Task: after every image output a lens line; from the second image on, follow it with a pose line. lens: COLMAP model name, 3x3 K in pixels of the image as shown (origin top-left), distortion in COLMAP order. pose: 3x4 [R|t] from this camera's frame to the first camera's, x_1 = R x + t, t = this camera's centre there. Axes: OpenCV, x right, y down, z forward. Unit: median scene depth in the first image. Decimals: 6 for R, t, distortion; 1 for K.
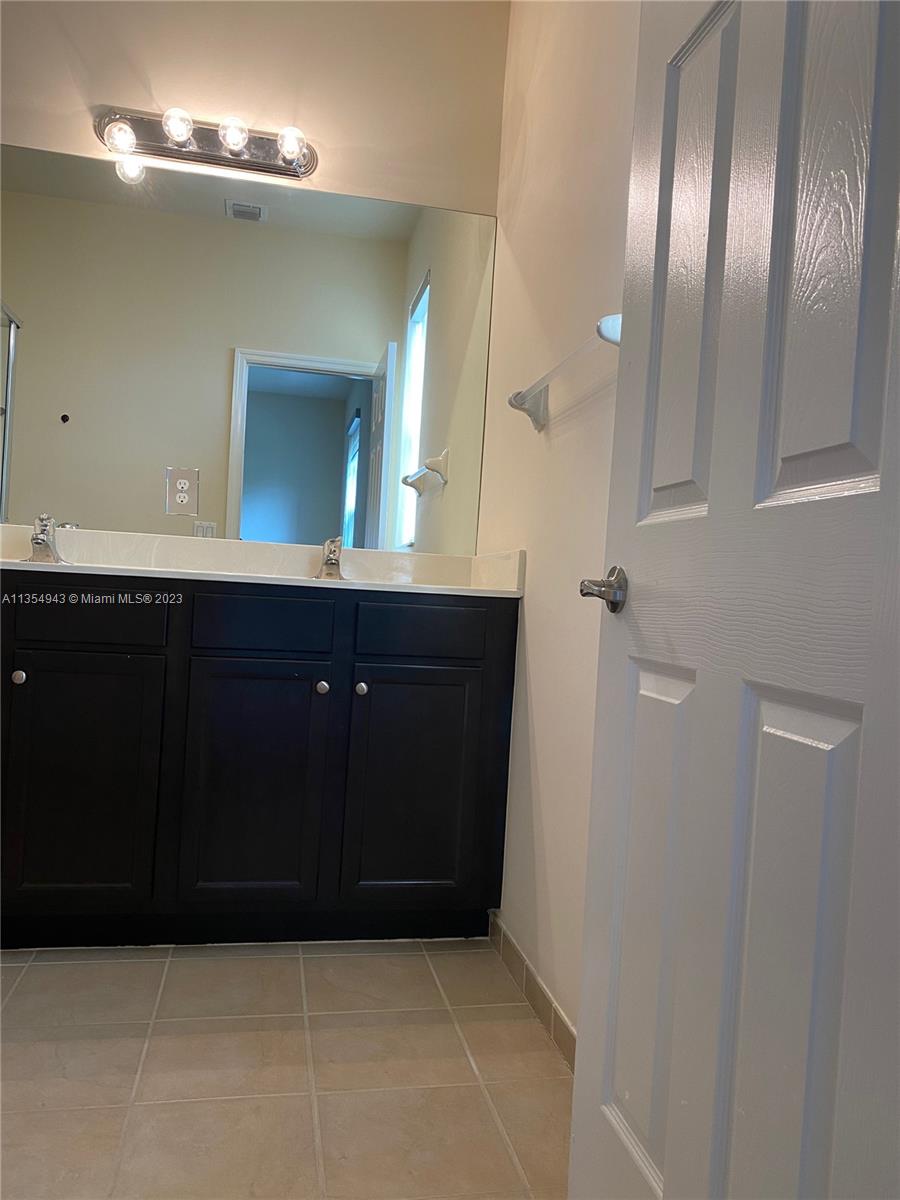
lens RADIAL K [[907.3, 0, 456.8], [0, 907.3, 609.8], [0, 0, 1]] dist [0.008557, -0.006706]
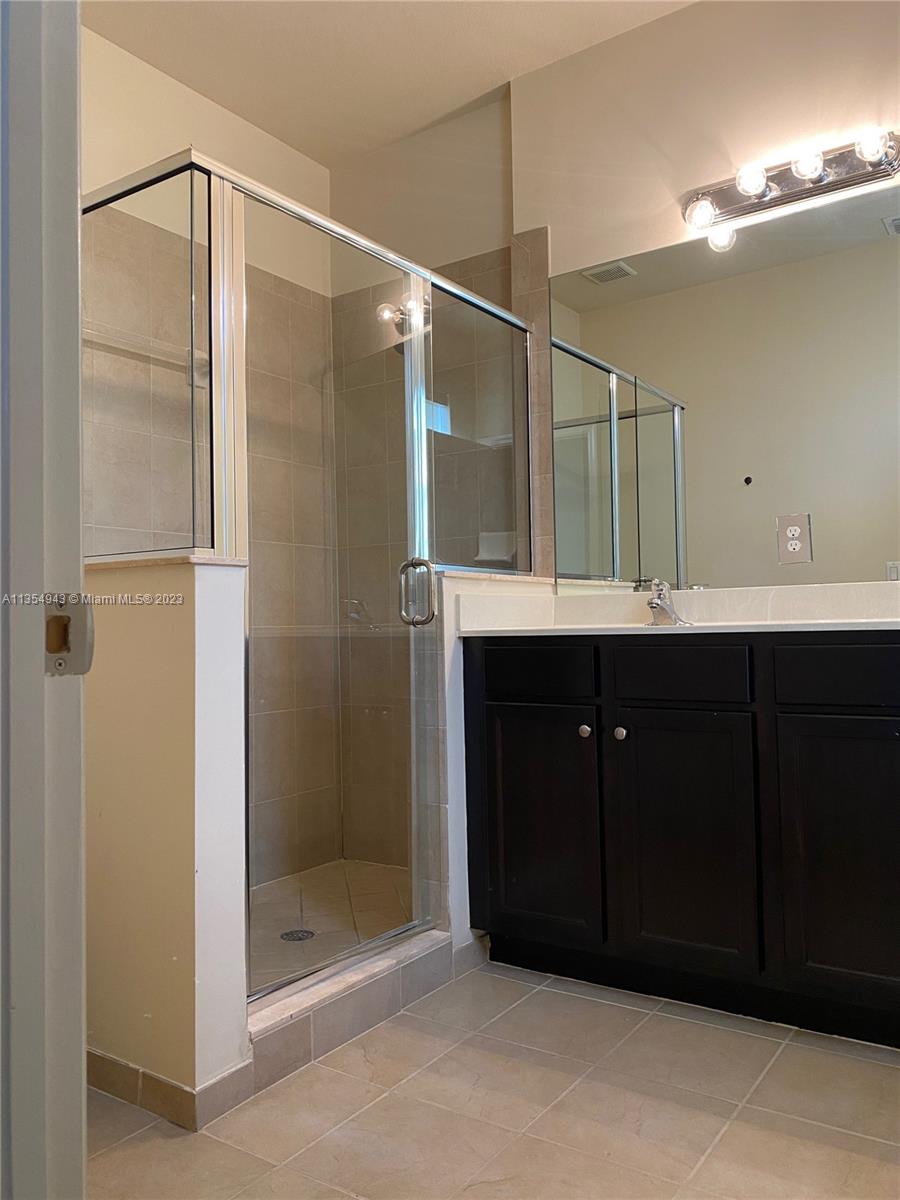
lens RADIAL K [[907.3, 0, 455.6], [0, 907.3, 591.5], [0, 0, 1]] dist [0.008557, -0.006706]
pose [[0.692045, -0.103879, -0.714341, 0.136797], [0.049049, 0.994071, -0.097039, 0.000604], [0.720186, 0.032118, 0.693037, 0.083135]]
